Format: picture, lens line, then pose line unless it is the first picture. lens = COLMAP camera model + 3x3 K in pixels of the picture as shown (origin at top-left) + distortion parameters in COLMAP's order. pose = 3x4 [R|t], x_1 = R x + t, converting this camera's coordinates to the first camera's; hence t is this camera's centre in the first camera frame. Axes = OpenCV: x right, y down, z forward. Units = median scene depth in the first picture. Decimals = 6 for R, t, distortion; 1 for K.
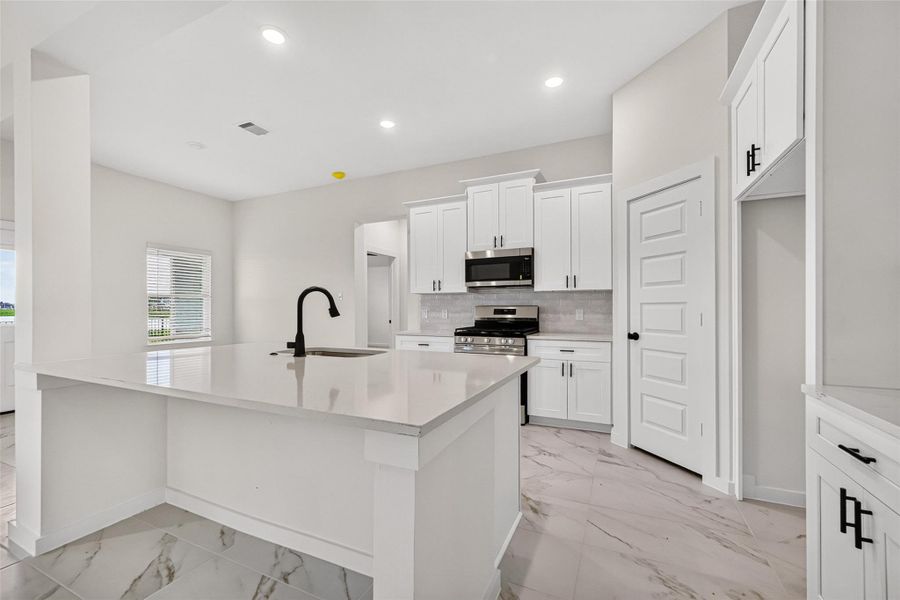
lens RADIAL K [[365.7, 0, 447.8], [0, 365.7, 305.5], [0, 0, 1]] dist [0.000661, -0.000046]
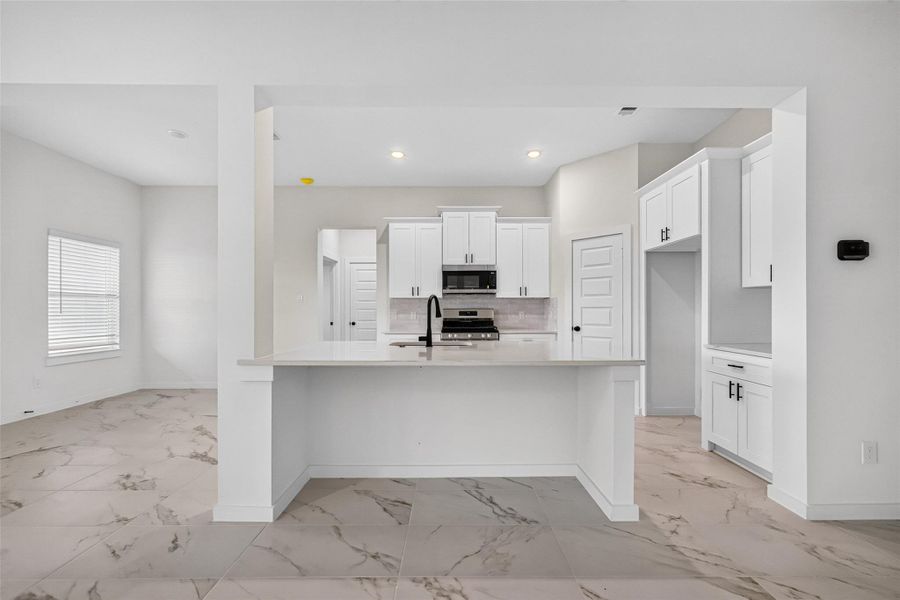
lens RADIAL K [[368.7, 0, 447.2], [0, 368.7, 307.5], [0, 0, 1]] dist [0.001532, 0.000049]
pose [[0.906502, 0.002687, 0.422193, -0.490022], [-0.002700, 0.999996, -0.000566, -0.002317], [-0.422193, -0.000626, 0.906506, -0.137138]]
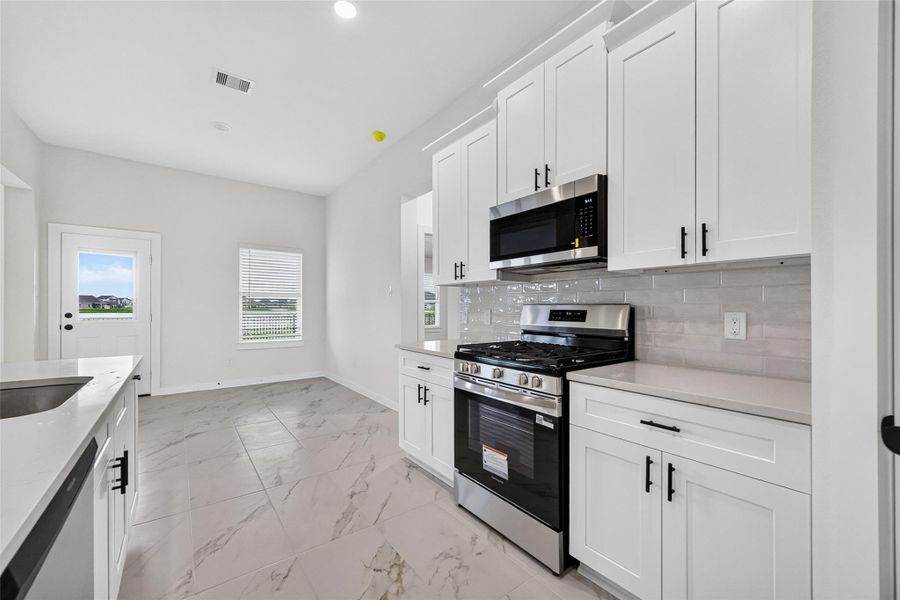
lens RADIAL K [[364.5, 0, 455.5], [0, 364.5, 305.0], [0, 0, 1]] dist [0.002737, 0.000268]
pose [[0.886674, 0.000423, -0.462395, 0.277577], [0.000403, 0.999998, 0.001687, 0.001719], [0.462395, -0.001682, 0.886672, 0.512923]]
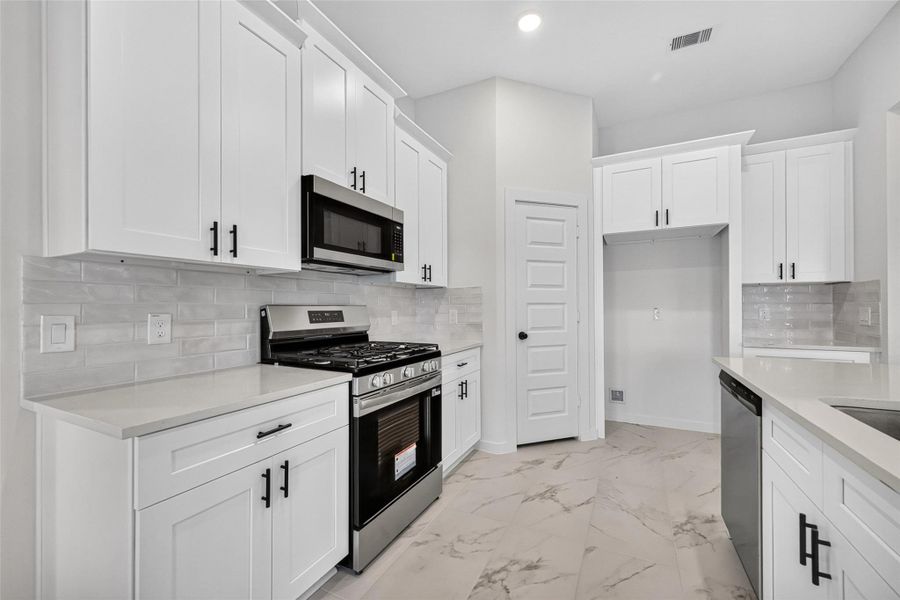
lens RADIAL K [[364.5, 0, 455.5], [0, 364.5, 305.0], [0, 0, 1]] dist [0.002737, 0.000268]
pose [[0.015549, 0.009597, 0.999833, -0.385299], [-0.000679, 0.999954, -0.009588, 0.006585], [-0.999879, -0.000529, 0.015555, 0.889170]]
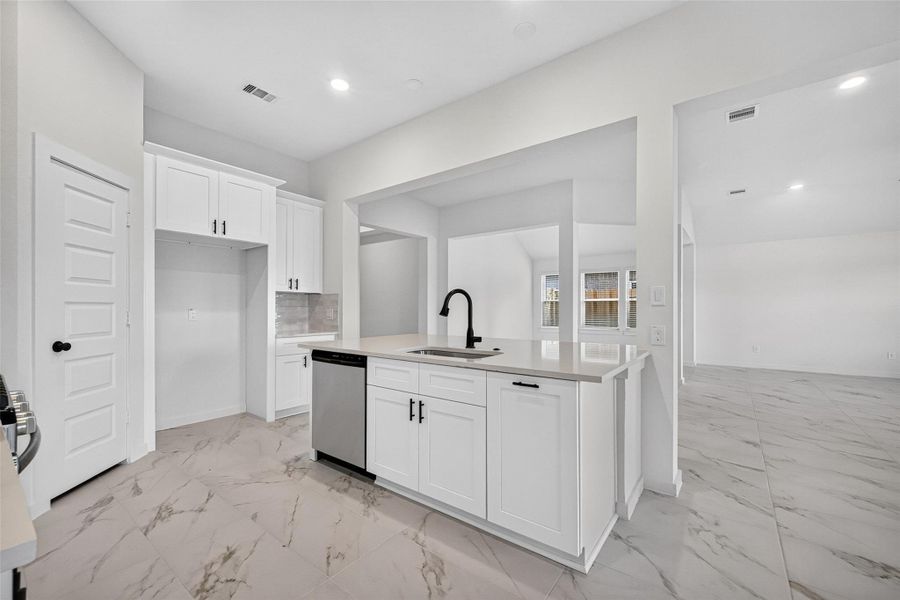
lens RADIAL K [[368.7, 0, 447.2], [0, 368.7, 307.5], [0, 0, 1]] dist [0.001532, 0.000049]
pose [[-0.976981, 0.002219, 0.213314, -0.313066], [0.000251, 0.999957, -0.009252, 0.009604], [-0.213325, -0.008986, -0.976940, 1.187921]]
